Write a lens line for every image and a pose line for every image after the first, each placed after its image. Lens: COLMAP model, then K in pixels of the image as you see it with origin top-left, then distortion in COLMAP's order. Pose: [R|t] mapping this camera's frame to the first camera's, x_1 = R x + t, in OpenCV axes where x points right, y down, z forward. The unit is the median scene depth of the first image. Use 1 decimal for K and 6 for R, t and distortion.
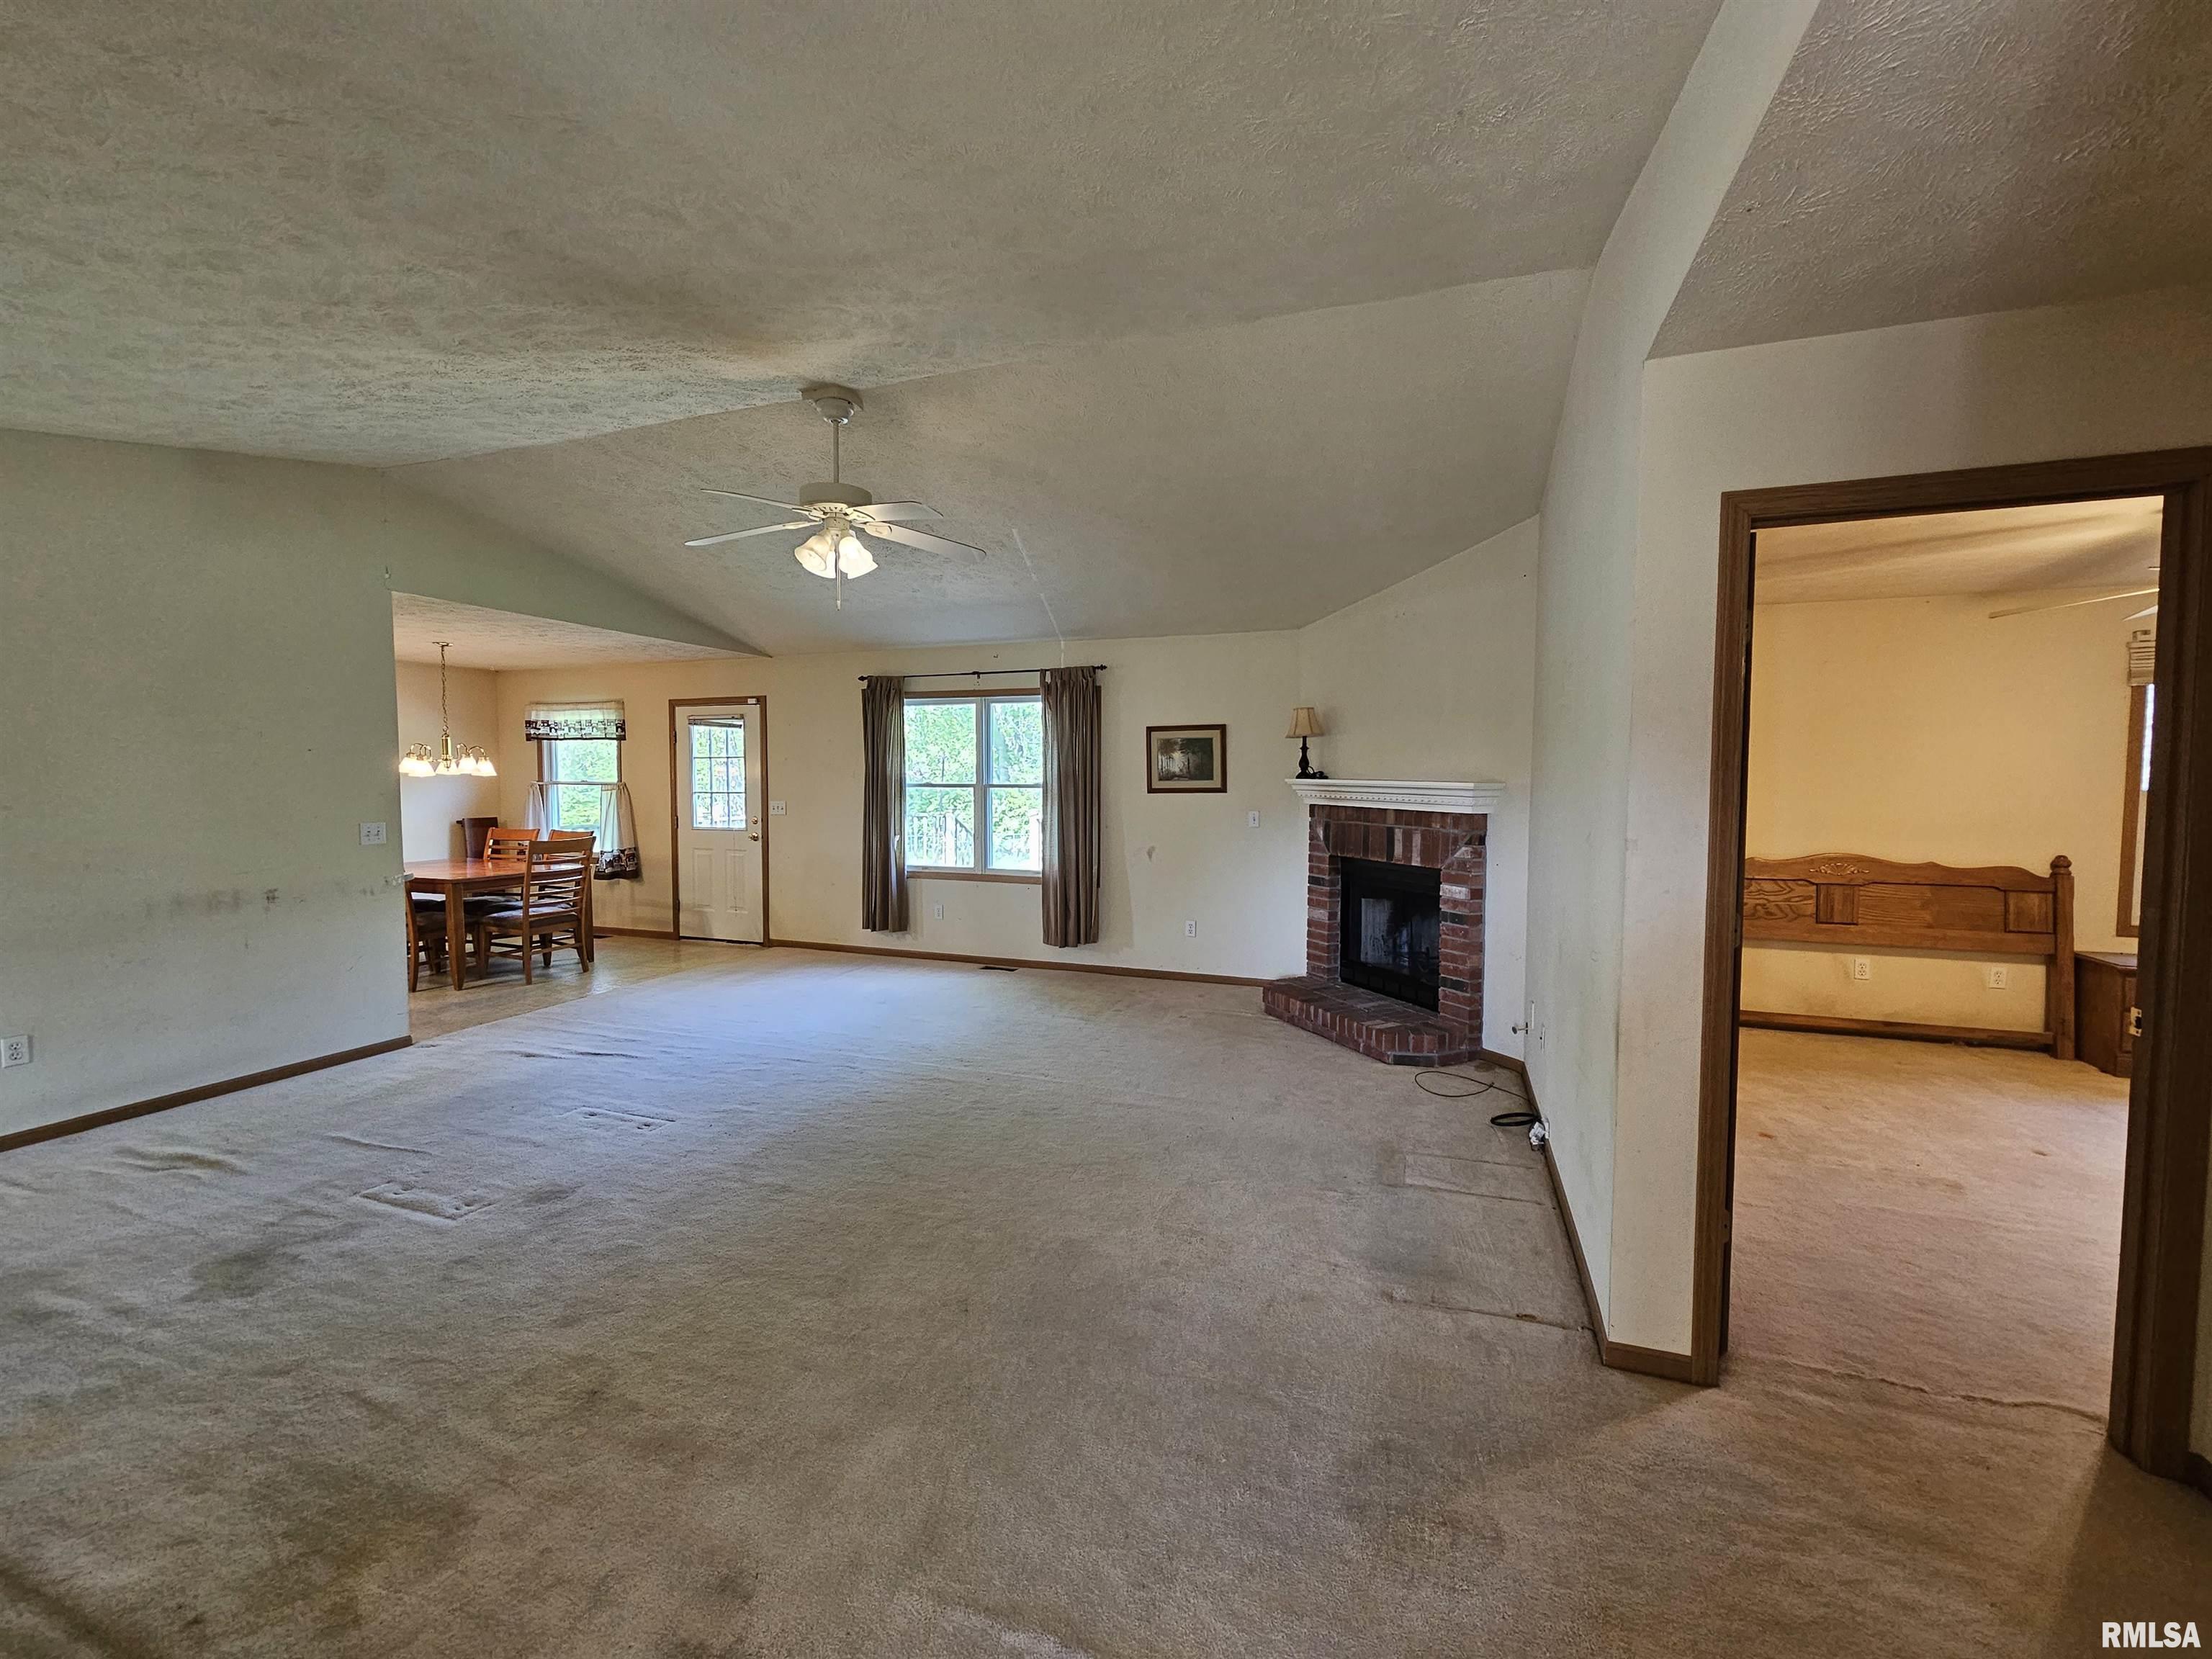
lens RADIAL K [[902.1, 0, 1113.0], [0, 902.1, 822.5], [0, 0, 1]] dist [0.000745, 0.001044]
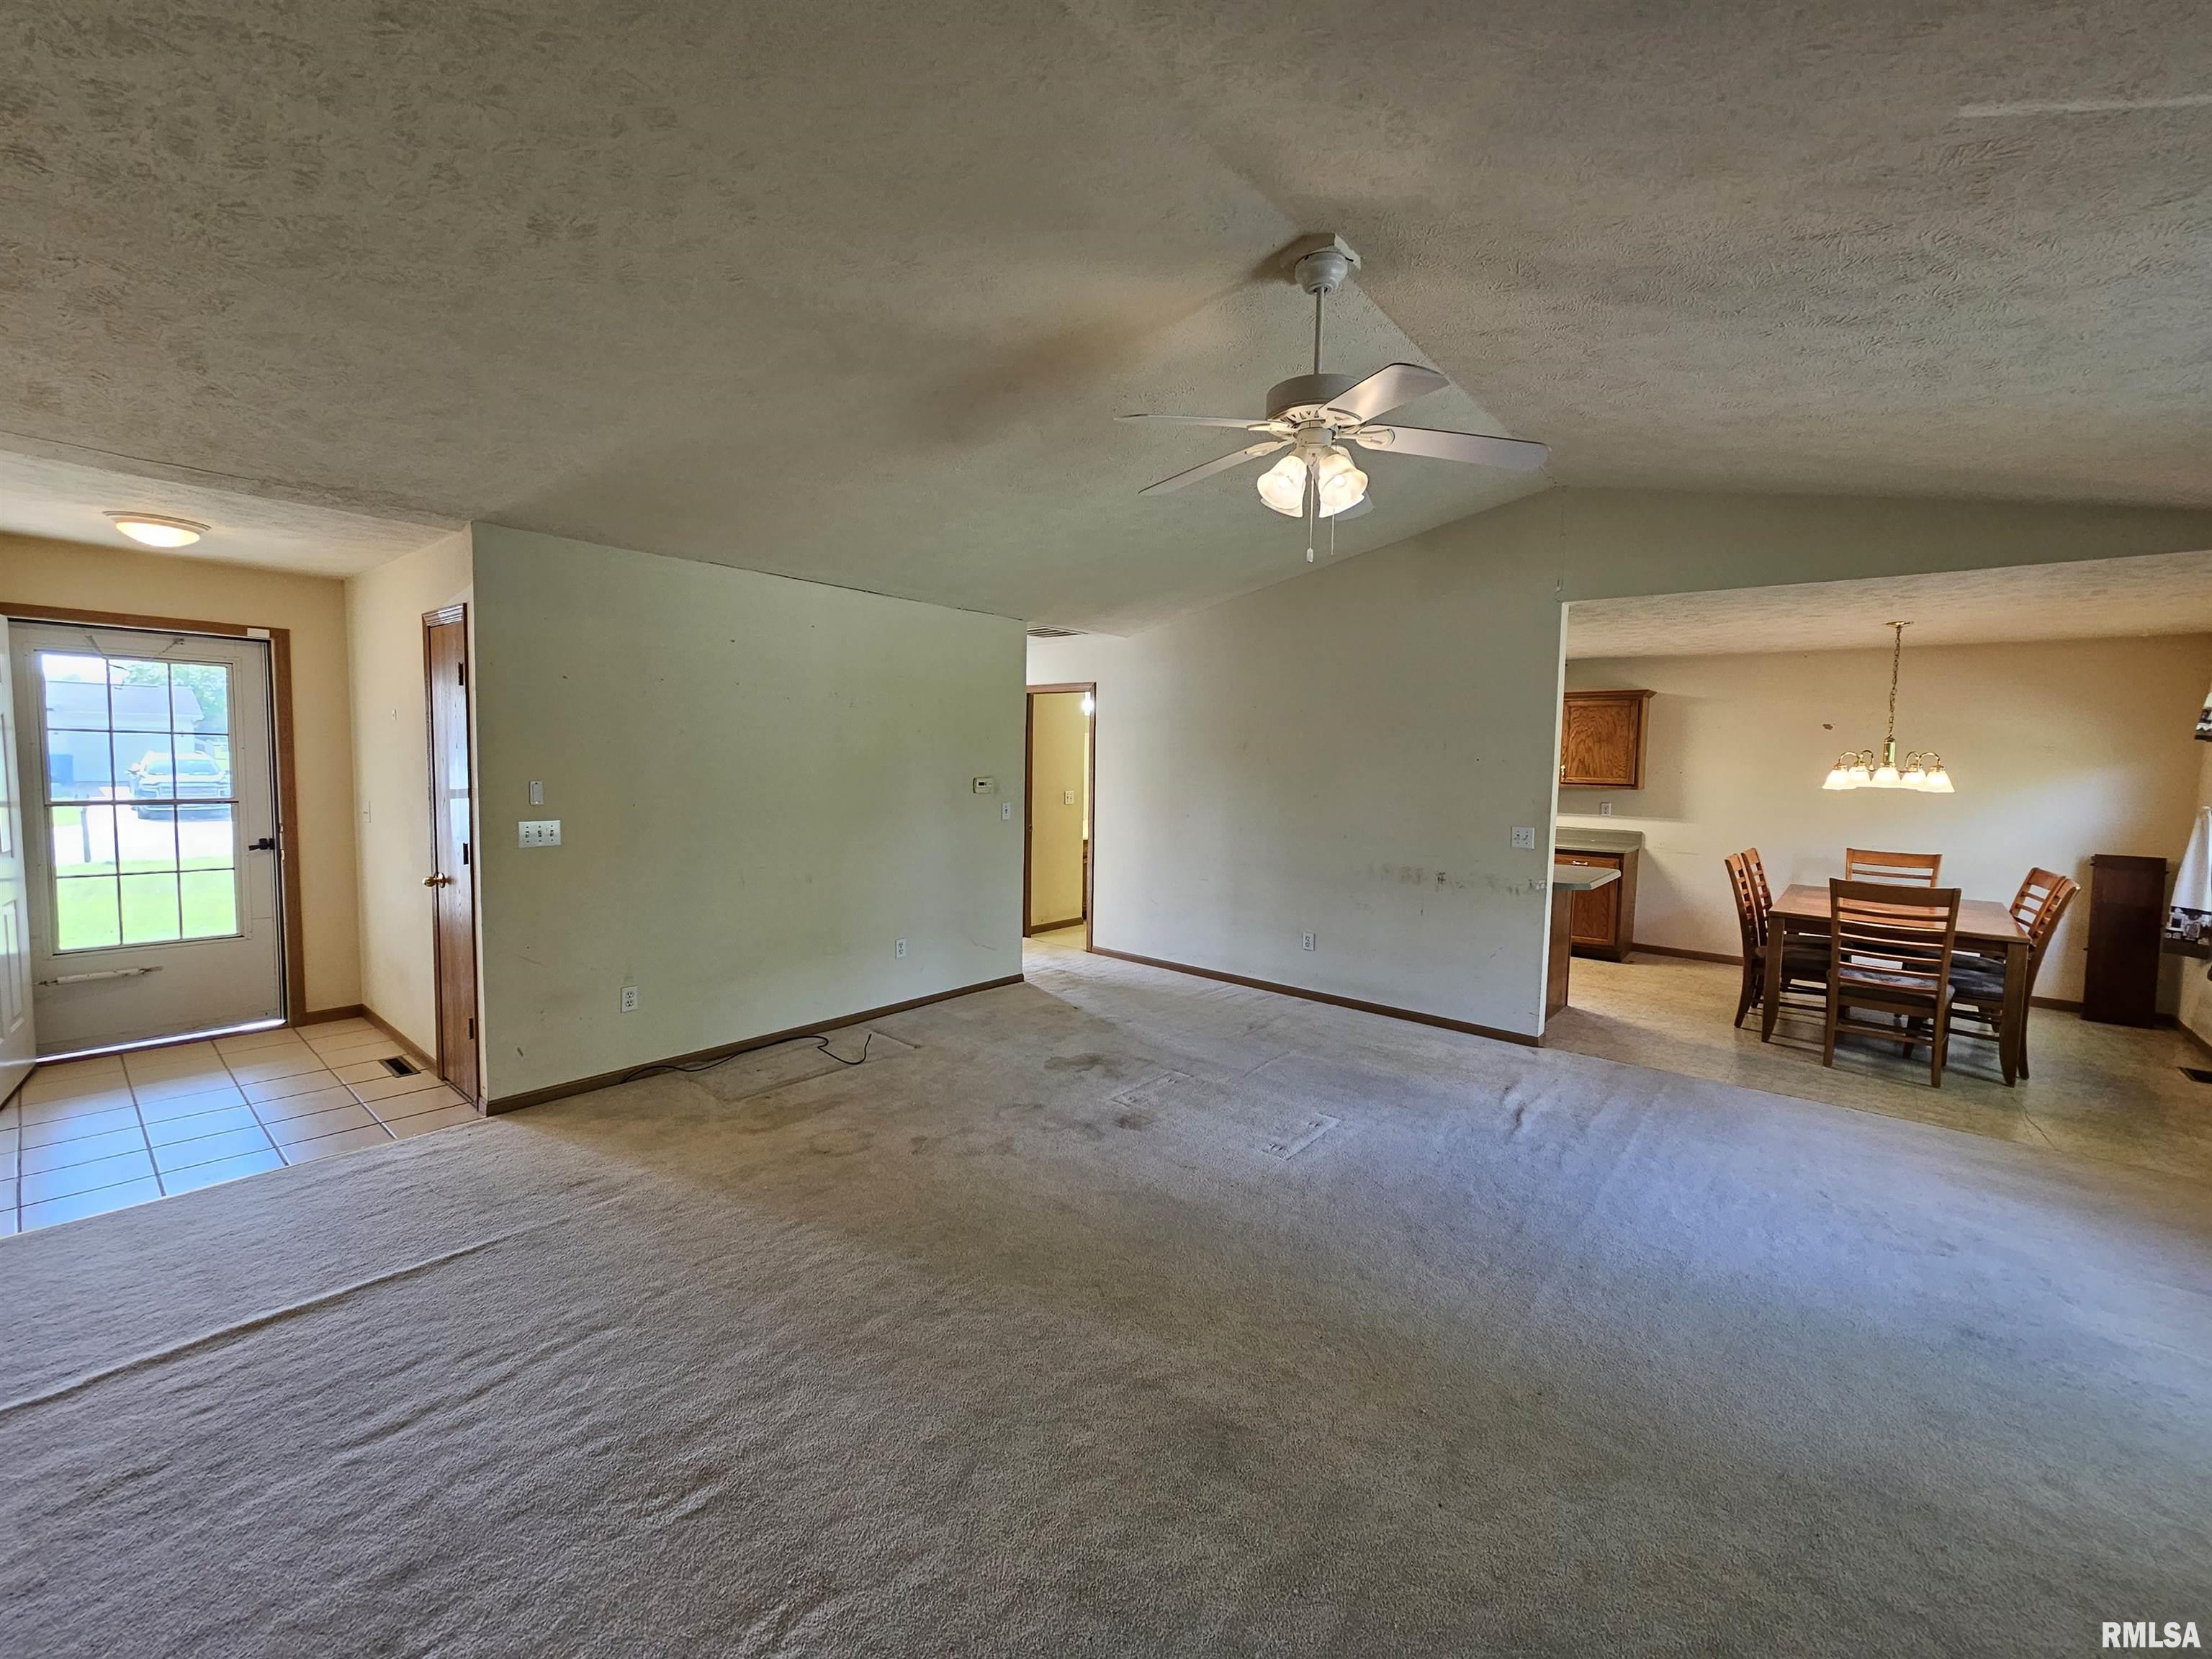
lens RADIAL K [[902.1, 0, 1113.0], [0, 902.1, 822.5], [0, 0, 1]] dist [0.000745, 0.001044]
pose [[-0.335353, 0.063880, -0.939924, 0.279250], [-0.069518, 0.993301, 0.092311, -0.057174], [0.939524, 0.096299, -0.328665, 0.727532]]
